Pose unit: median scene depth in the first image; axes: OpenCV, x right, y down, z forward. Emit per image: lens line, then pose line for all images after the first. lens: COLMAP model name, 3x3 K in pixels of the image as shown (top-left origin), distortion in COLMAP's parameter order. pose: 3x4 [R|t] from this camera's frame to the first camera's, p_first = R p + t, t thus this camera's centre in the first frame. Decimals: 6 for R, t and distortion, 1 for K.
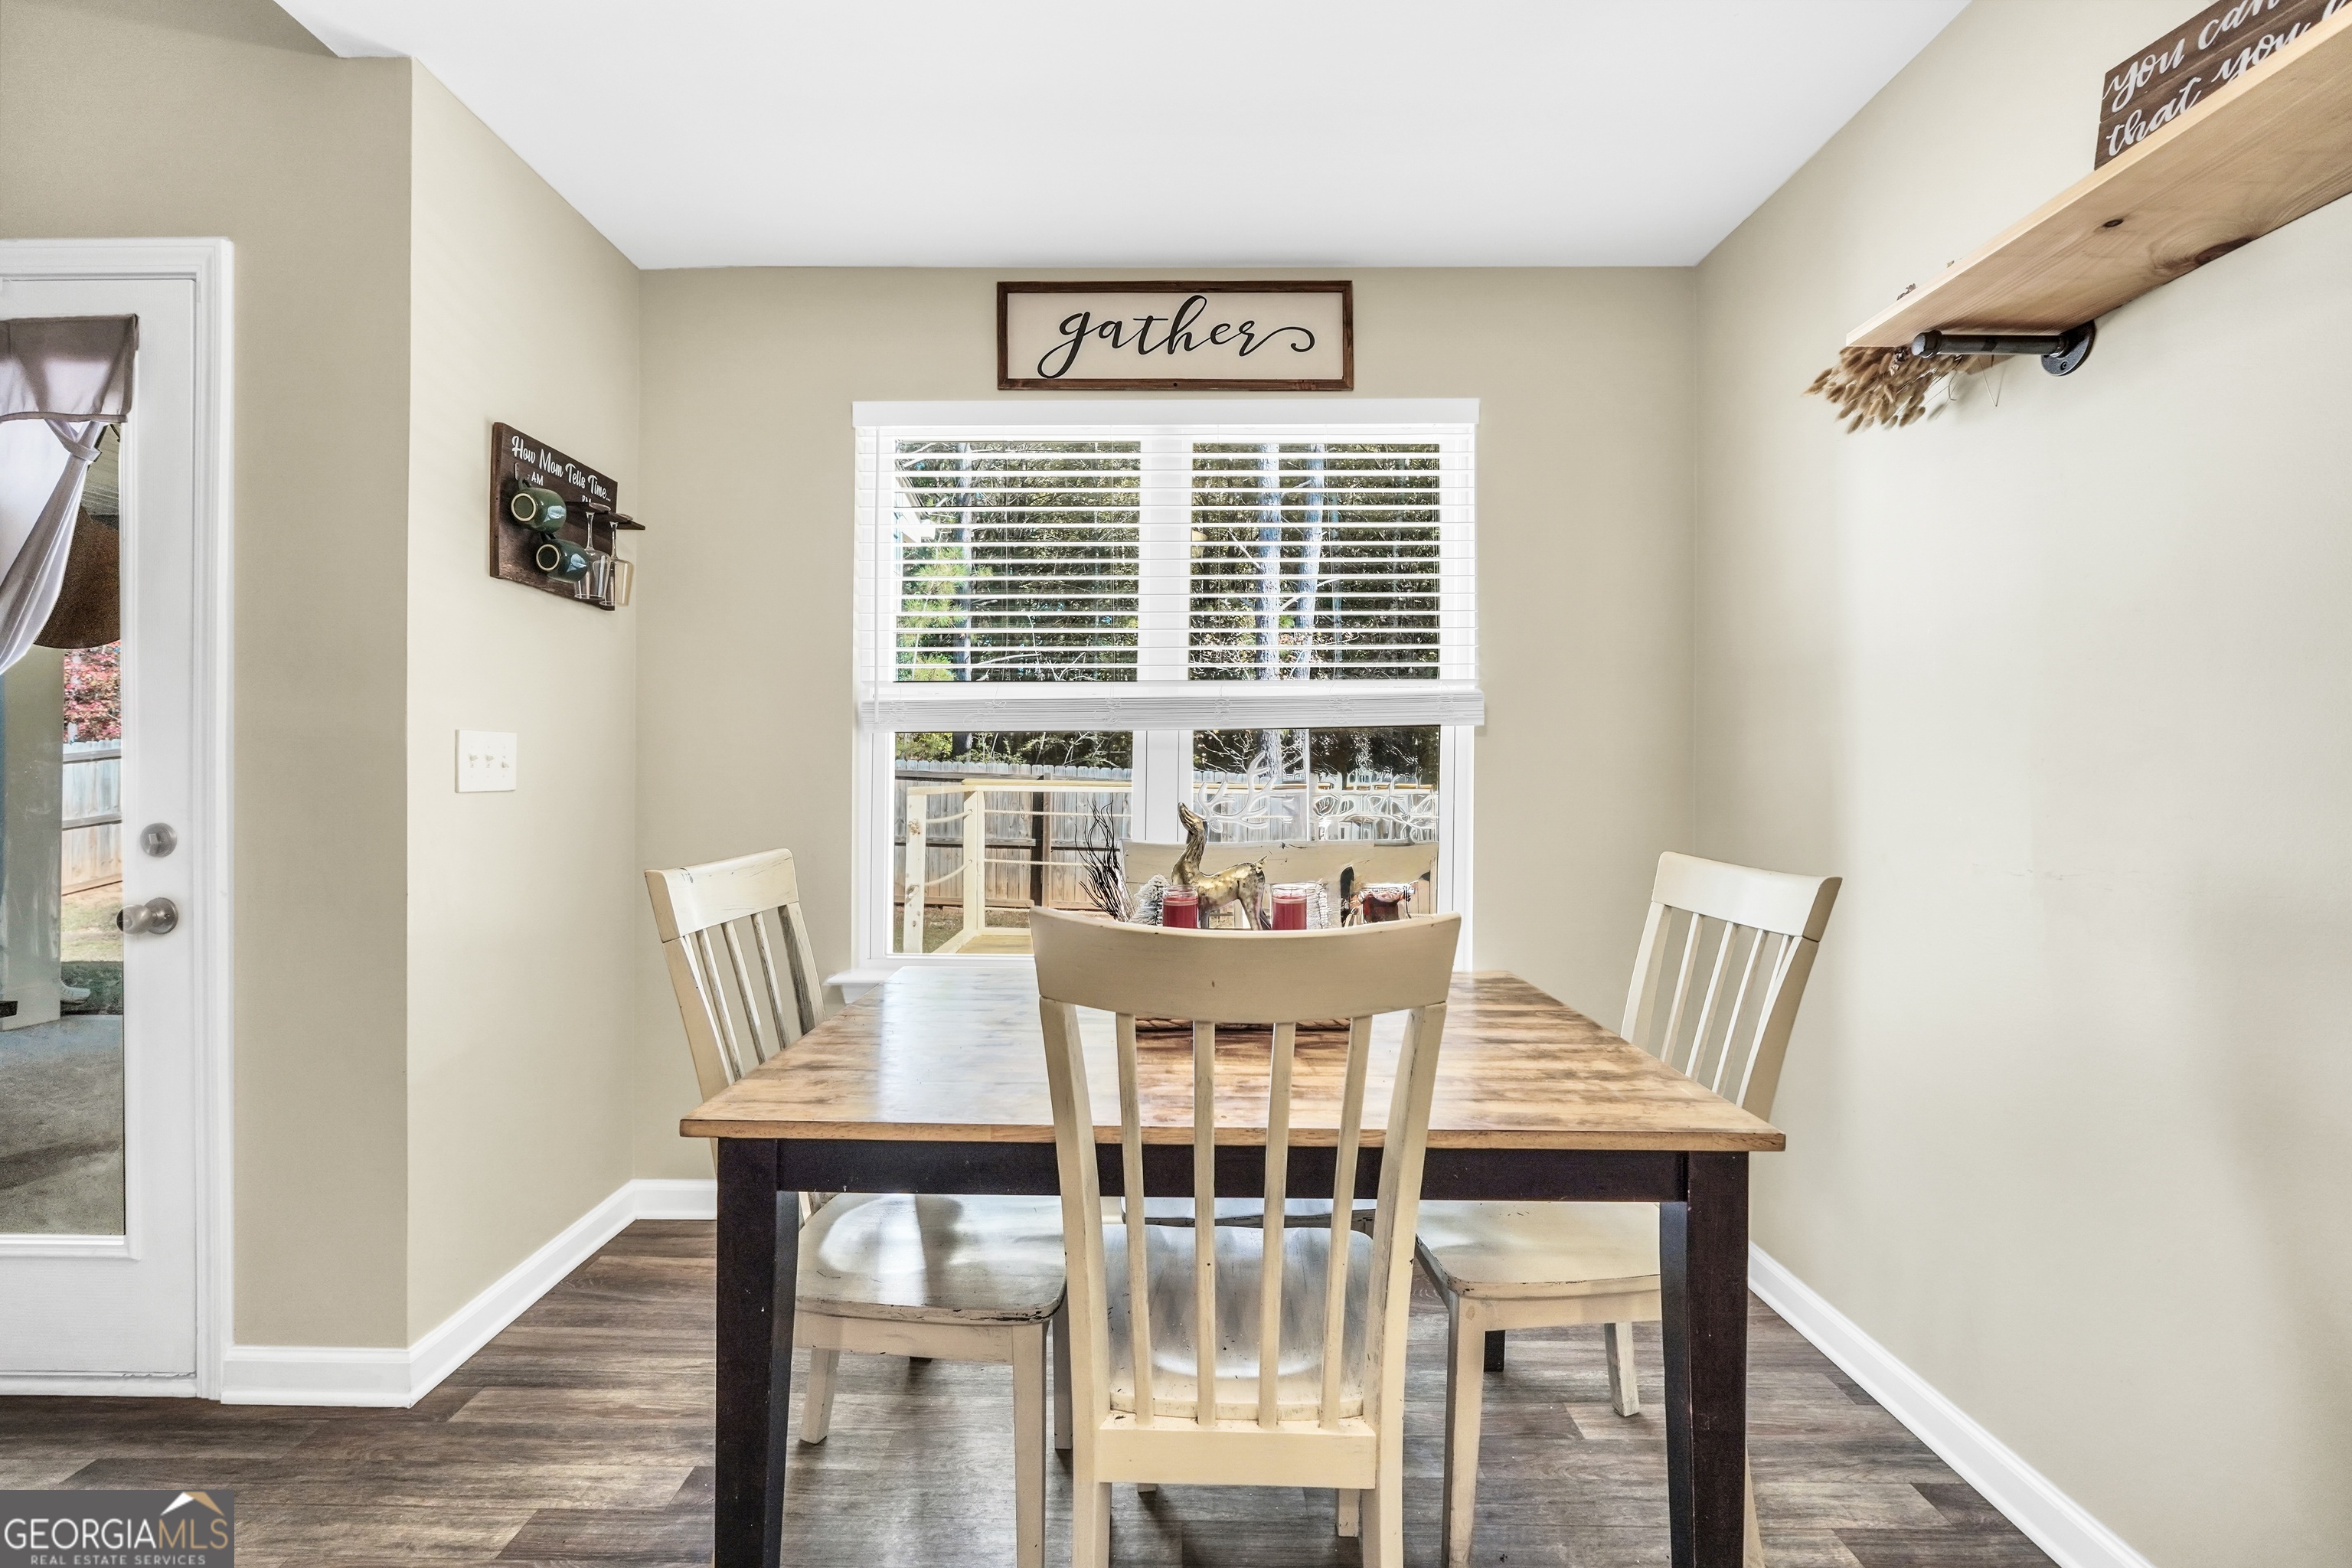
lens RADIAL K [[1003.3, 0, 1175.1], [0, 1003.3, 779.8], [0, 0, 1]] dist [-0.020779, 0.008265]
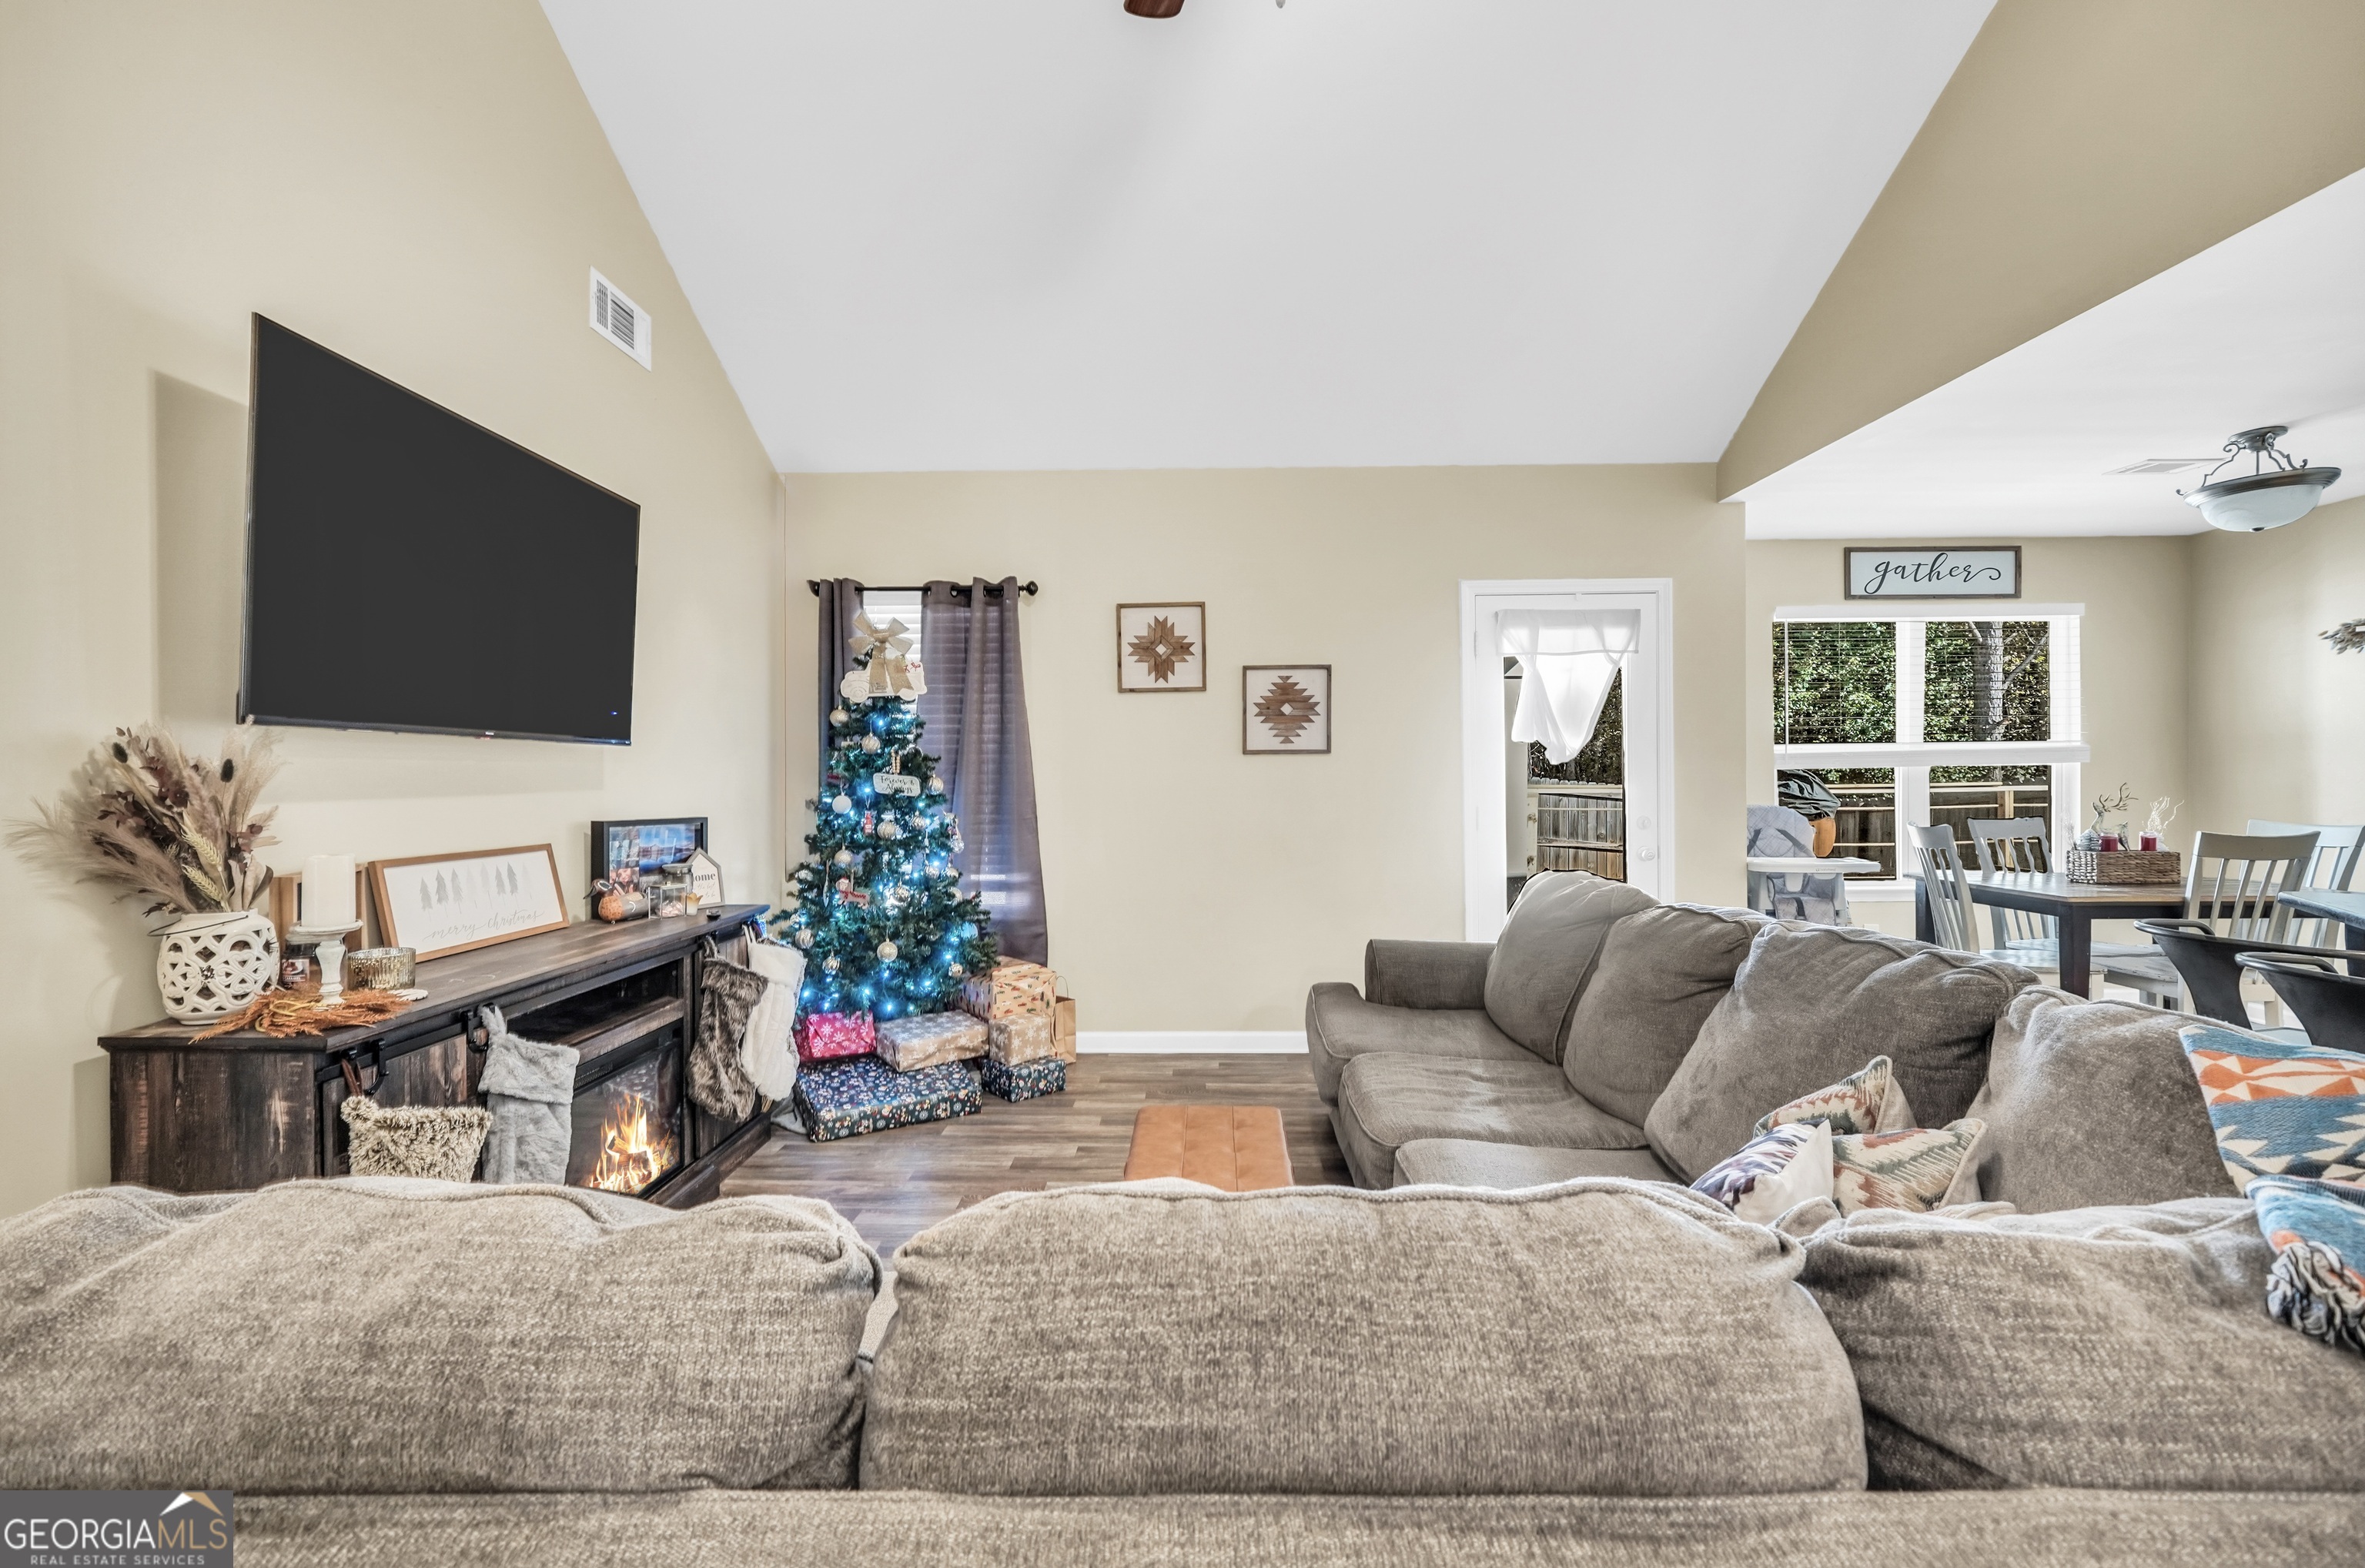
lens RADIAL K [[1009.7, 0, 1182.5], [0, 1009.7, 784.0], [0, 0, 1]] dist [-0.004654, -0.000021]
pose [[0.999910, -0.011848, -0.006324, -1.522135], [0.011870, 0.999924, 0.003347, -0.038028], [0.006284, -0.003422, 0.999974, -1.066423]]
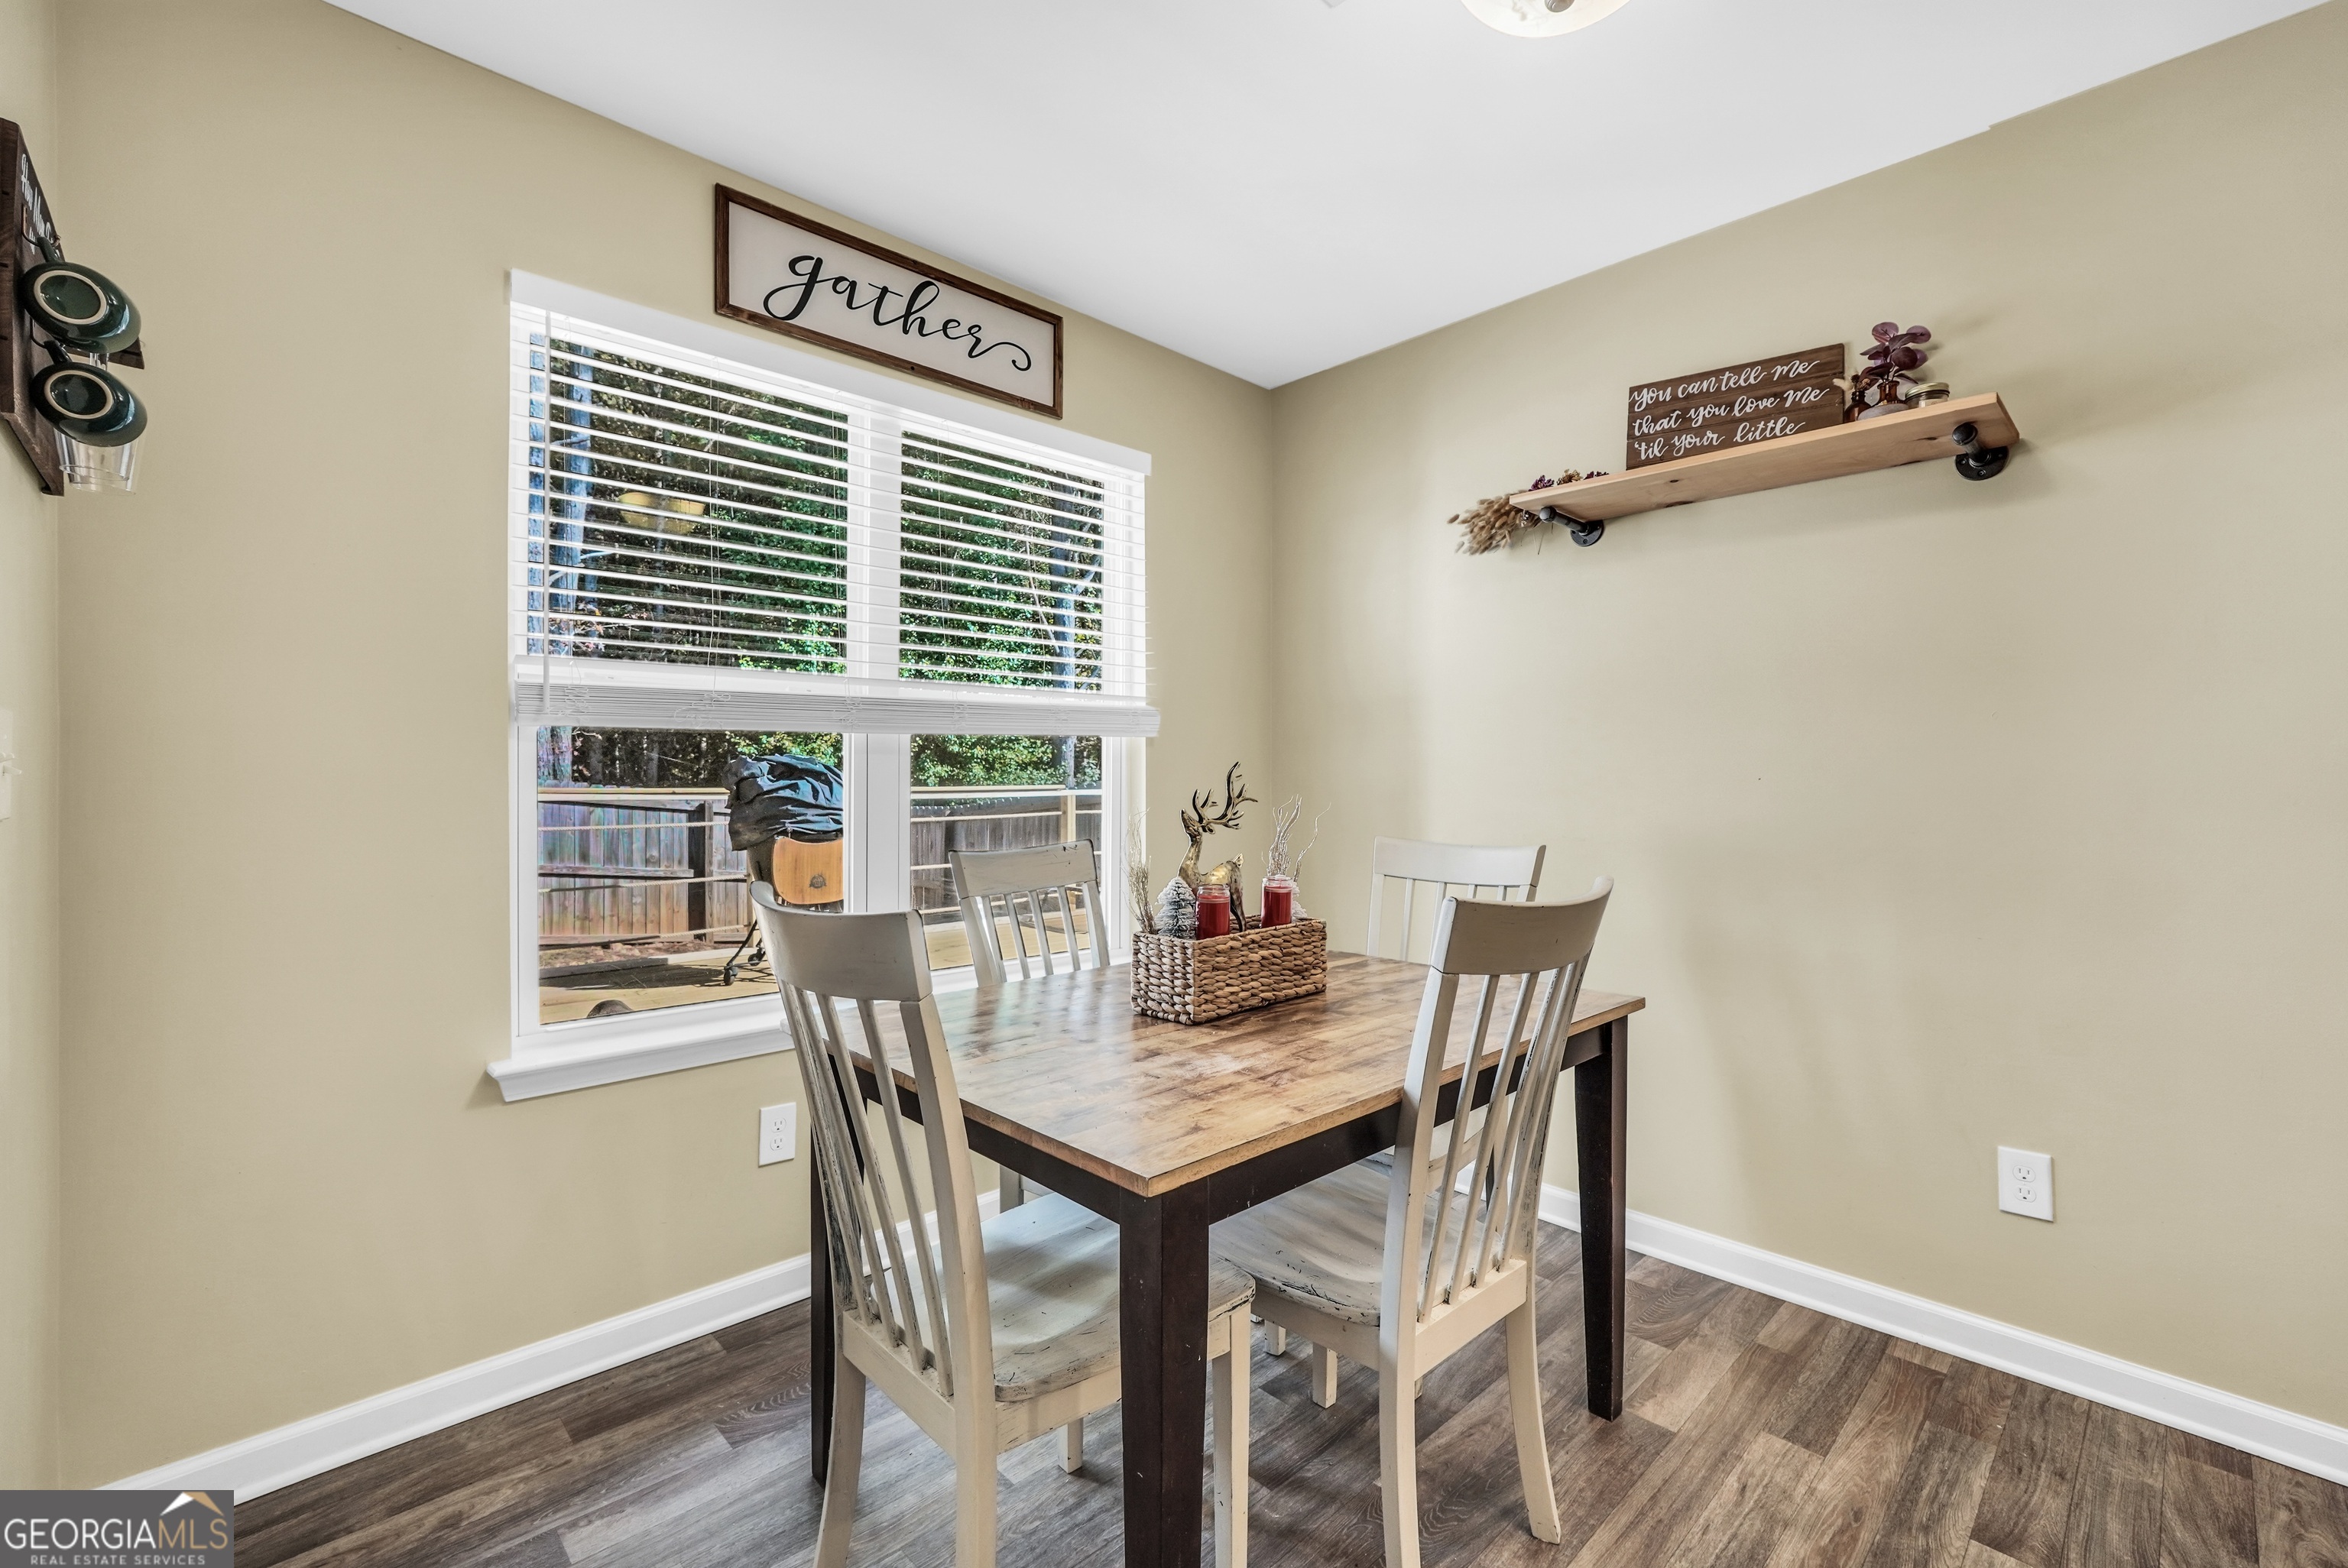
lens RADIAL K [[1012.3, 0, 1174.0], [0, 1012.3, 784.0], [0, 0, 1]] dist [-0.018767, 0.000080]
pose [[0.719945, -0.000367, 0.694031, -0.481770], [0.002714, 0.999994, -0.002286, 0.002232], [-0.694025, 0.003529, 0.719942, 0.140743]]
